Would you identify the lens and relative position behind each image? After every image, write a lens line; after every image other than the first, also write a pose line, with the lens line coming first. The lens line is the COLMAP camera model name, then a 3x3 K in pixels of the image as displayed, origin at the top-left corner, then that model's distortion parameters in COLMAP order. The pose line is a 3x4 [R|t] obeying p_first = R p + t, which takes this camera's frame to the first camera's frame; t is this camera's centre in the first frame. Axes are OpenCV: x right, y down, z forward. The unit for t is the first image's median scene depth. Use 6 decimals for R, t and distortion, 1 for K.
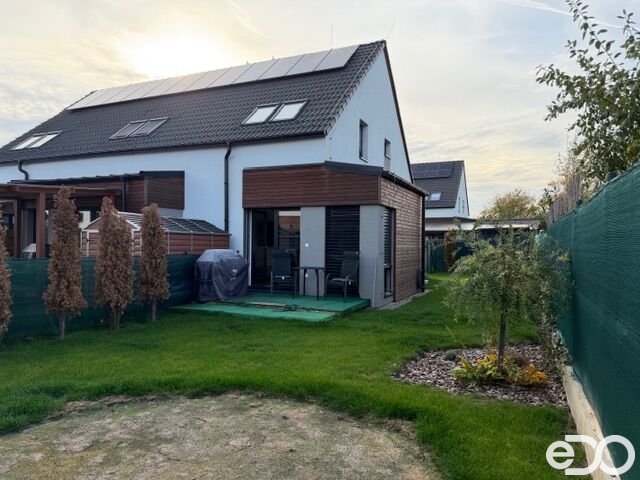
lens RADIAL K [[450.9, 0, 322.1], [0, 450.9, 238.1], [0, 0, 1]] dist [0.050232, -0.070148]
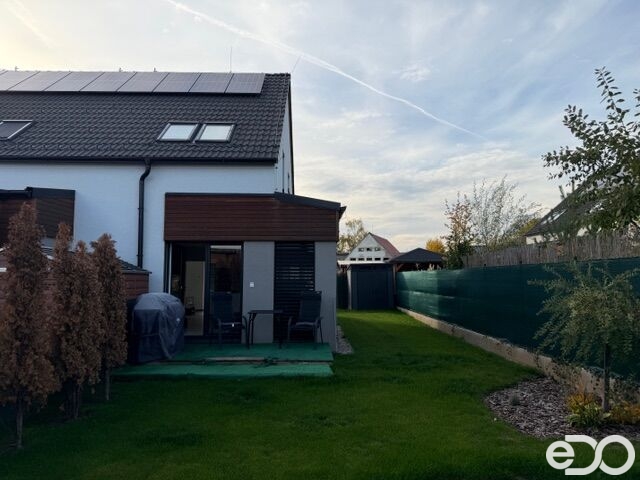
lens RADIAL K [[450.9, 0, 322.1], [0, 450.9, 238.1], [0, 0, 1]] dist [0.050232, -0.070148]
pose [[0.907854, 0.028386, 0.418325, -0.271761], [0.002956, 0.997248, -0.074084, -0.009803], [-0.419277, 0.068494, 0.905271, 0.140845]]
